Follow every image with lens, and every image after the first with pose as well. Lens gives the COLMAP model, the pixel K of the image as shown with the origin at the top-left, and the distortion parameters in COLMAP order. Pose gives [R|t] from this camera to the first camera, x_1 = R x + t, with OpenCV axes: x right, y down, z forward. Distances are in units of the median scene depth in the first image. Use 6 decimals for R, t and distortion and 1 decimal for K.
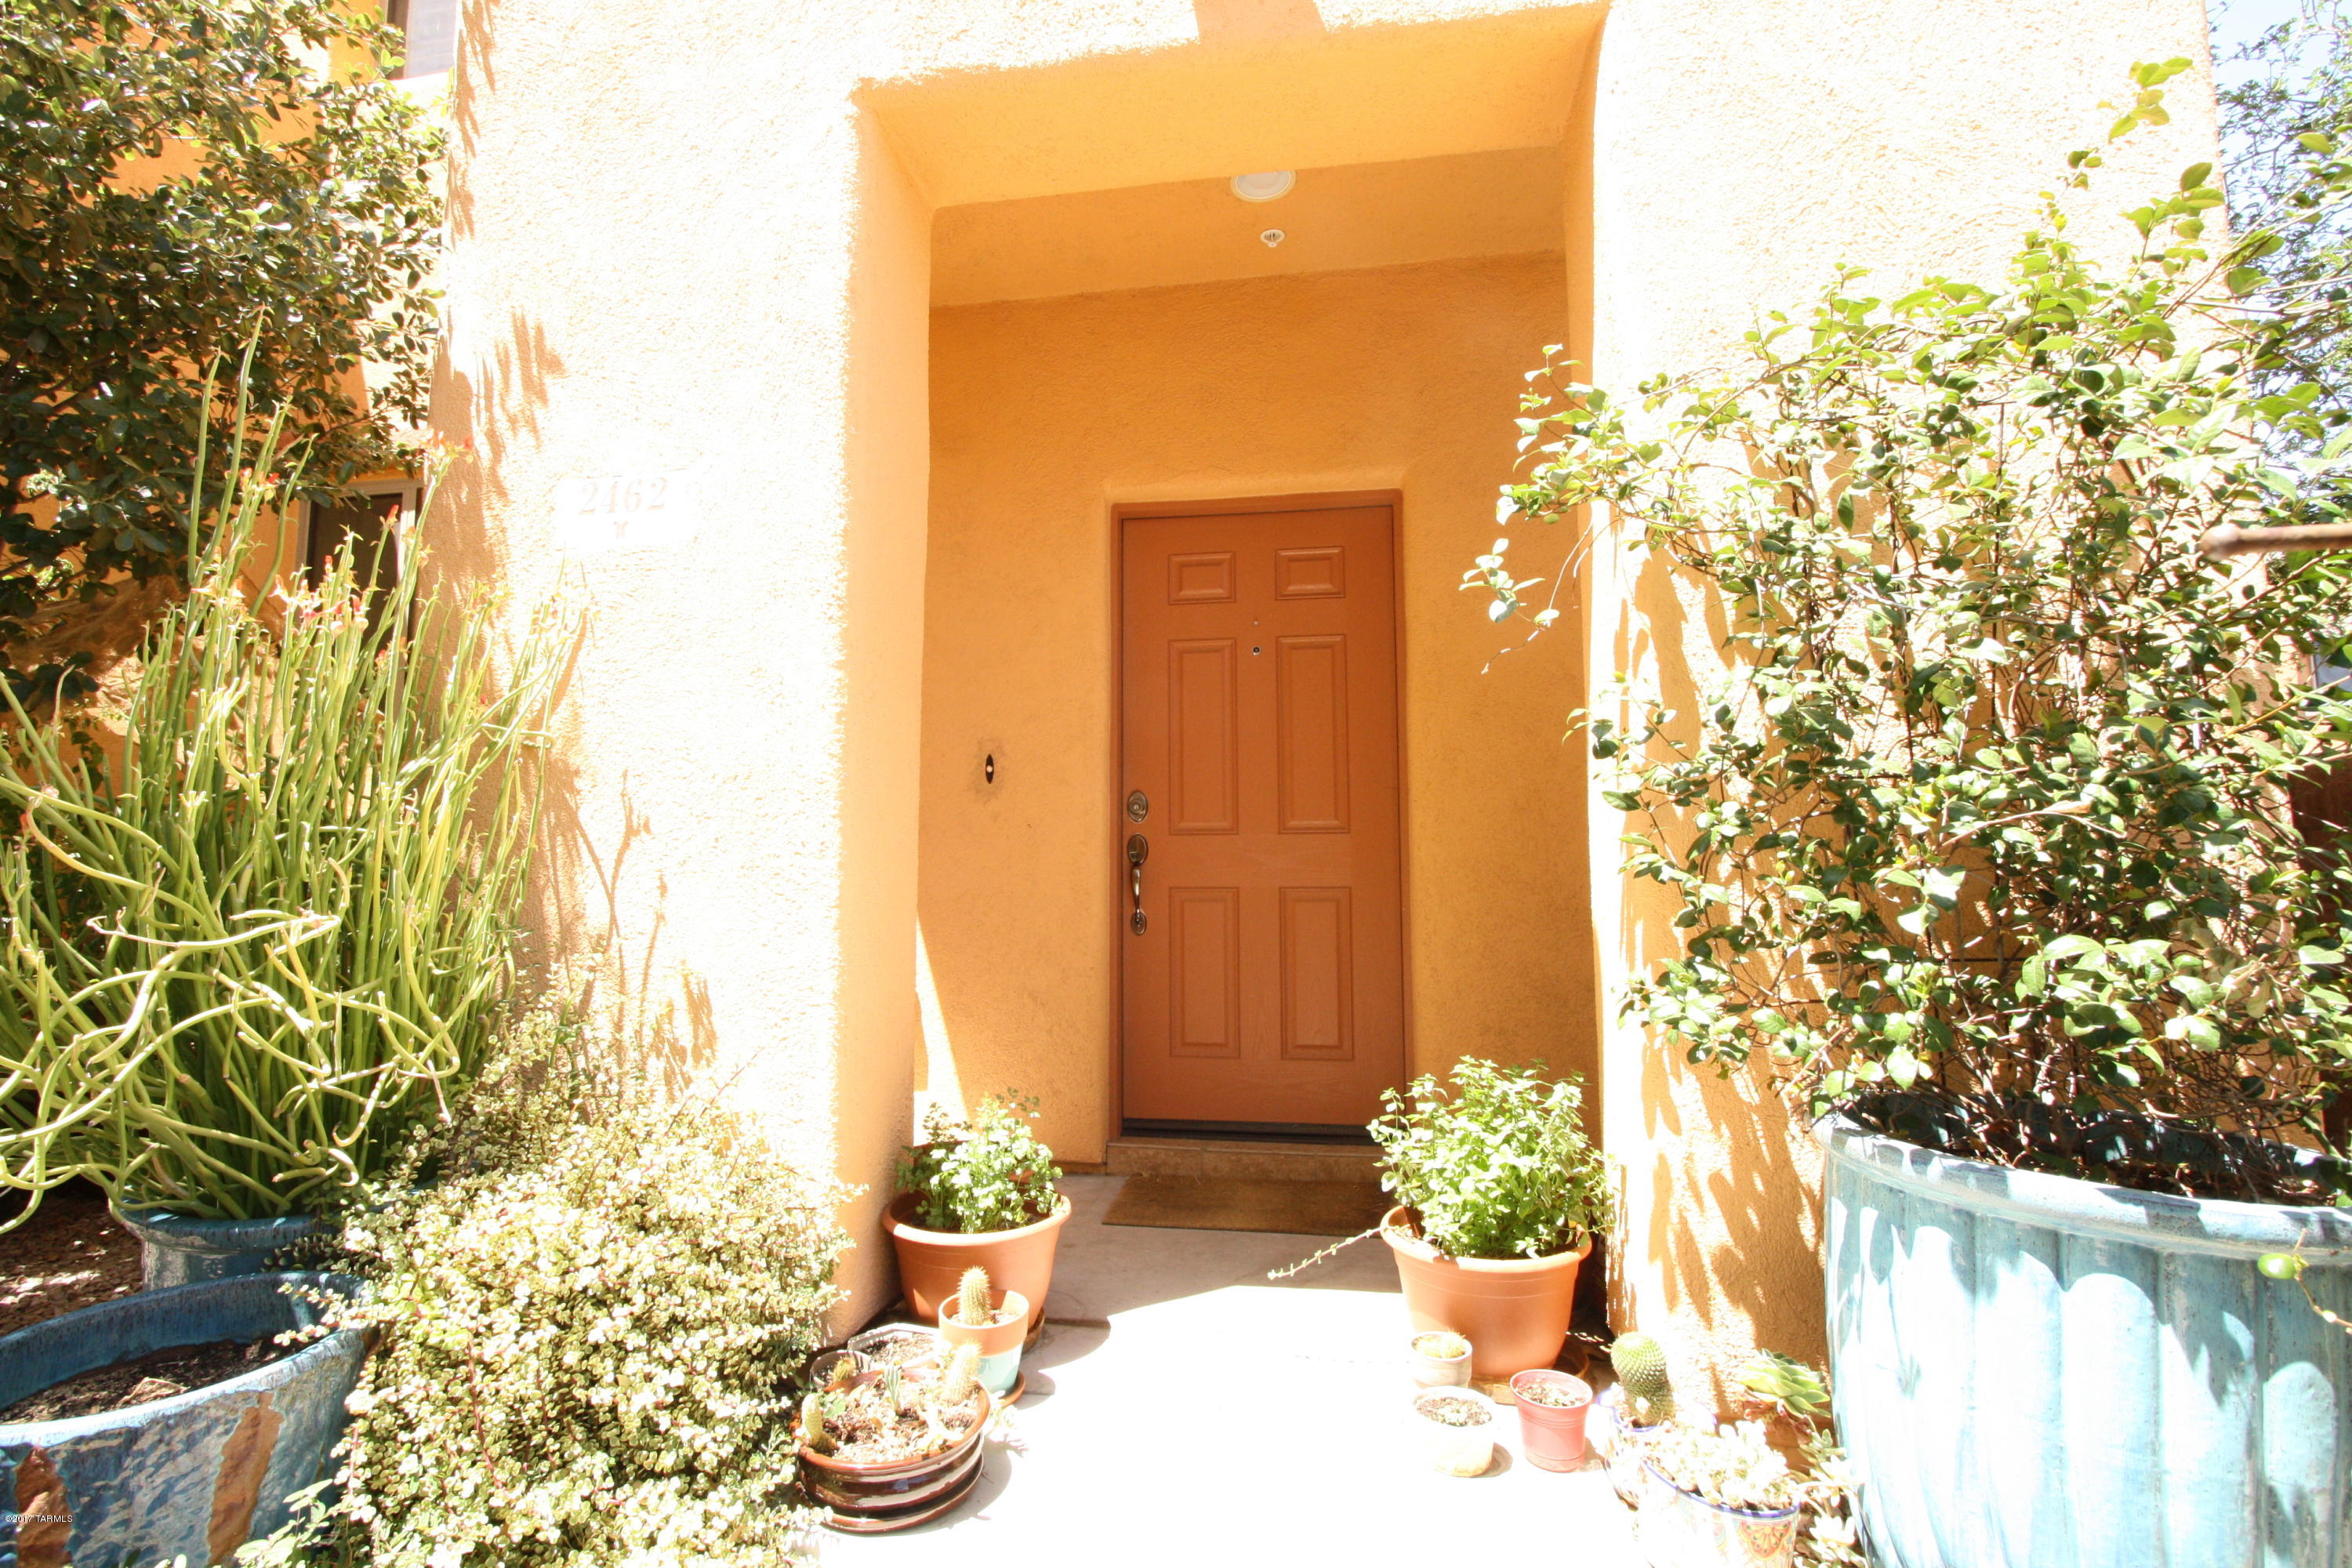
lens RADIAL K [[1097.5, 0, 1164.5], [0, 1097.5, 769.2], [0, 0, 1]] dist [-0.023702, 0.003512]
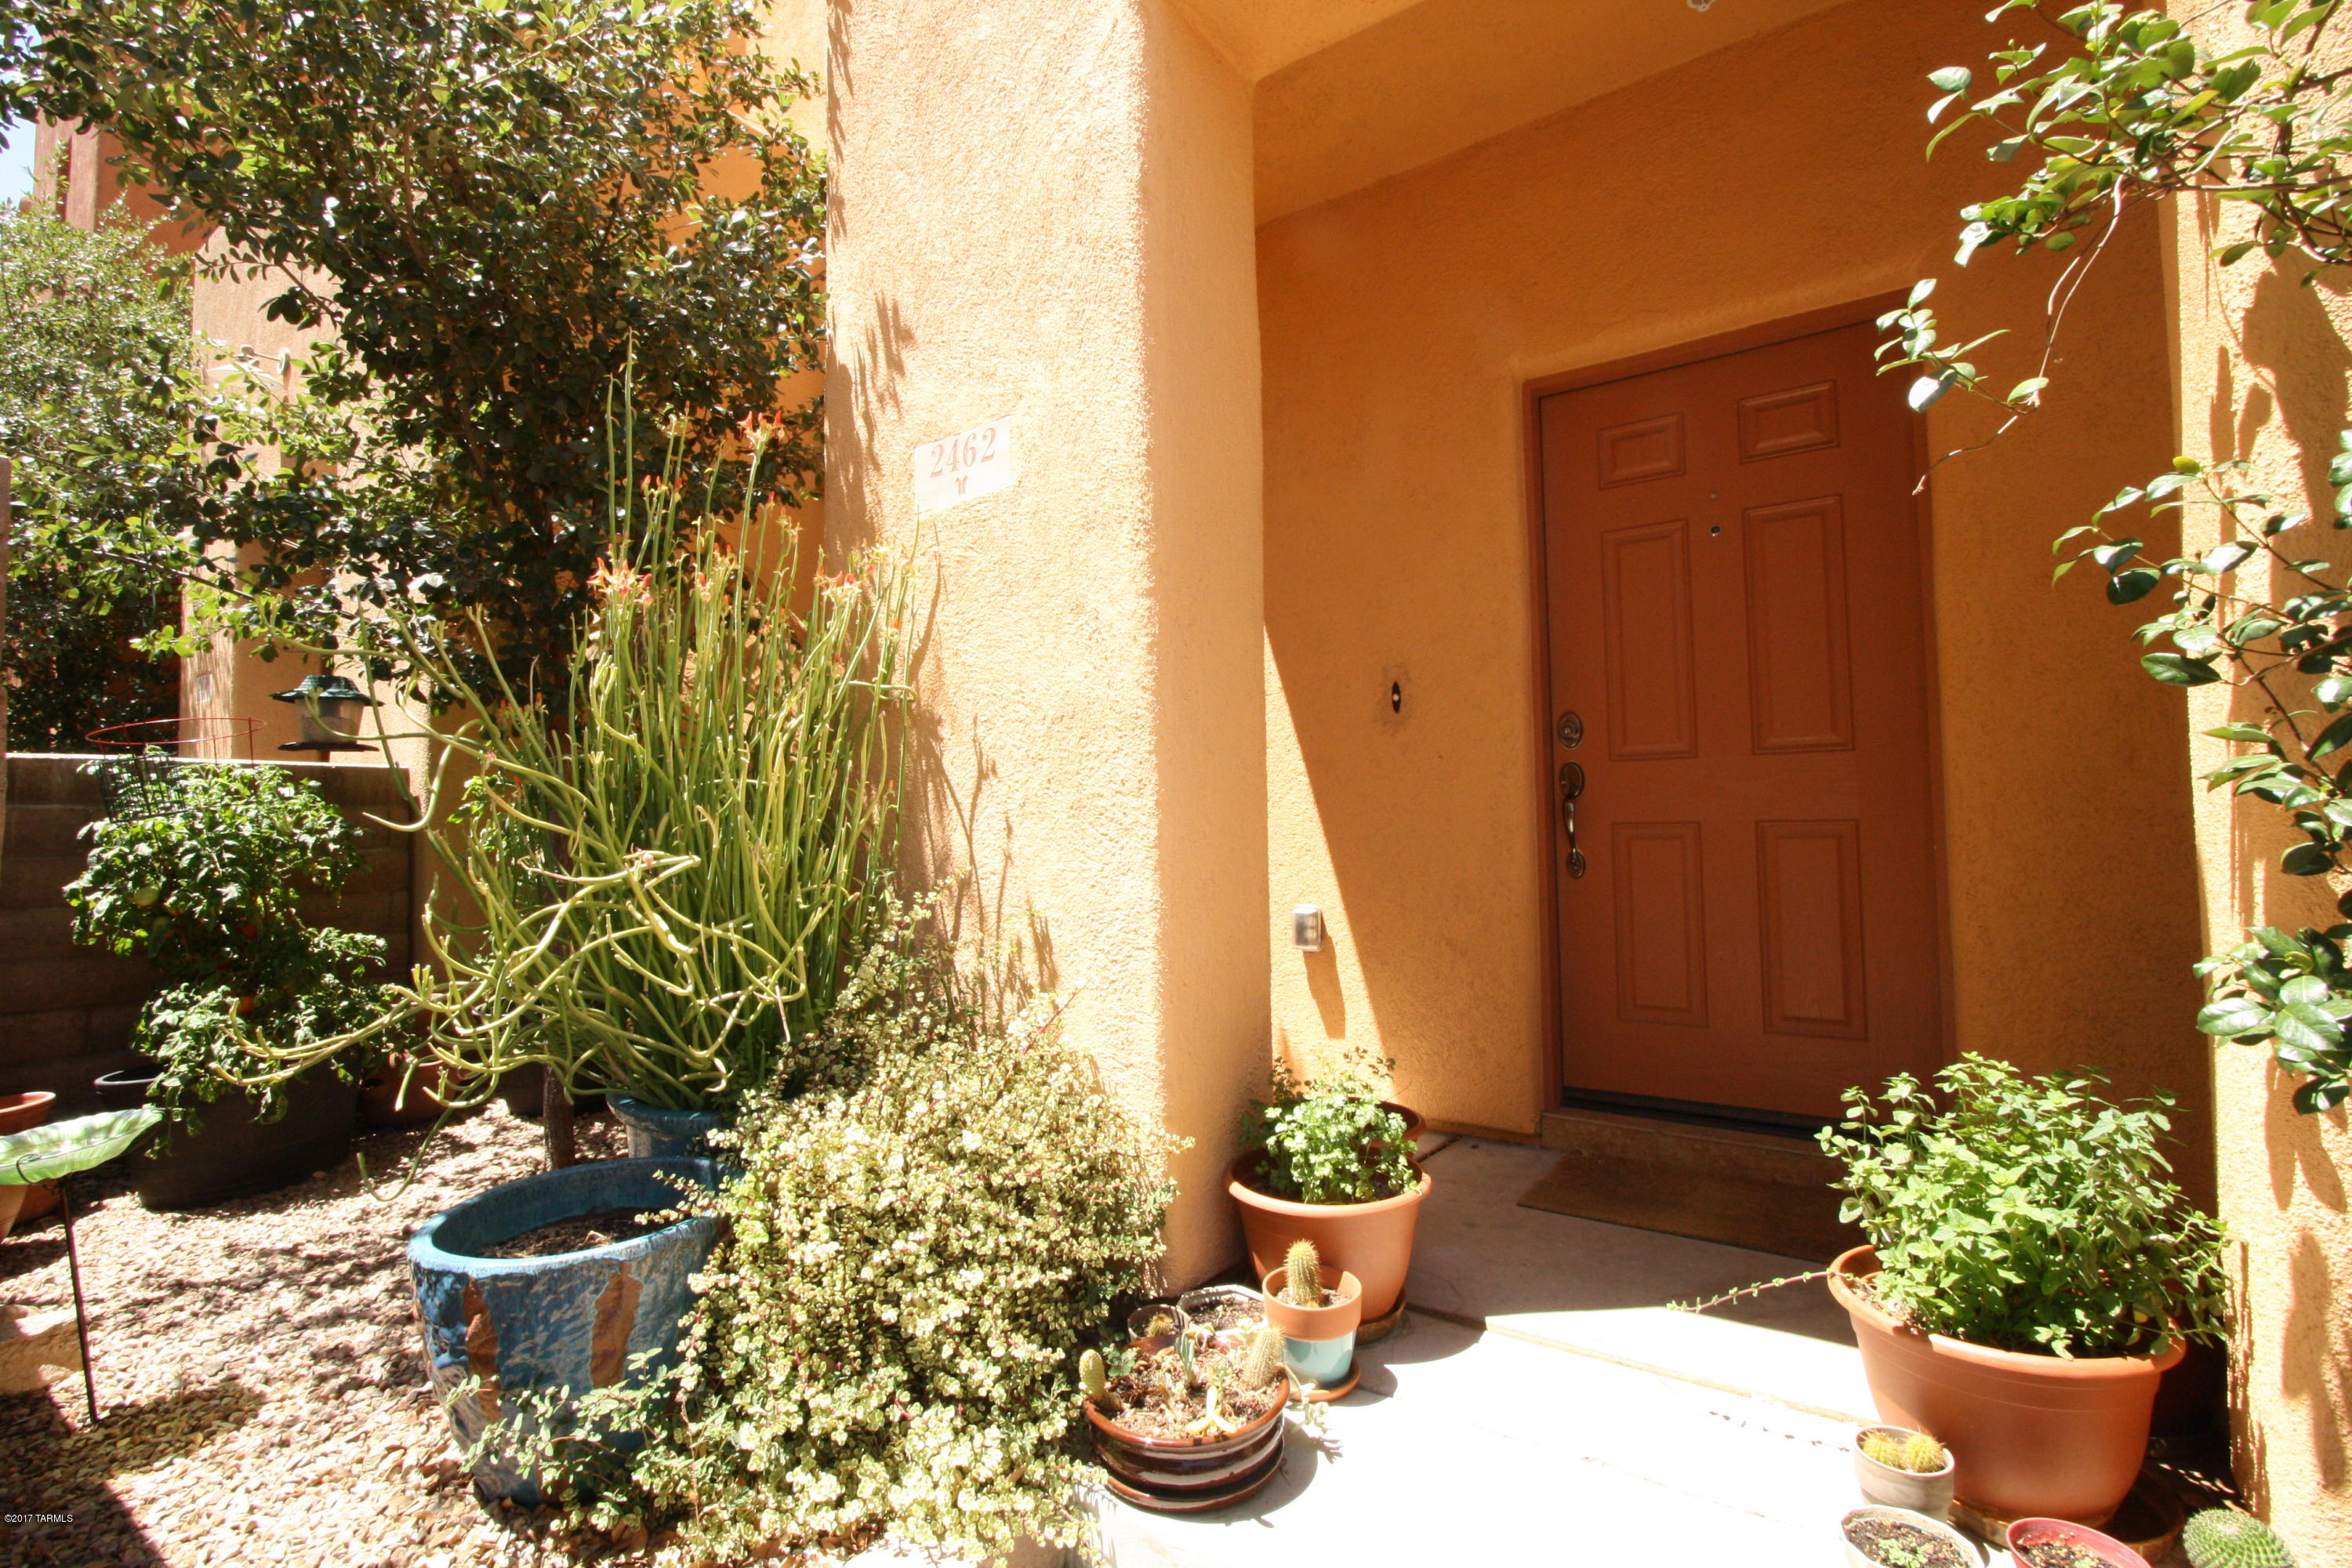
lens RADIAL K [[1097.5, 0, 1163.4], [0, 1097.5, 772.1], [0, 0, 1]] dist [-0.023702, 0.003512]
pose [[0.886857, -0.034450, -0.460758, 0.150089], [0.059751, 0.997394, 0.040435, 0.022535], [0.458164, -0.063391, 0.886604, 0.158354]]
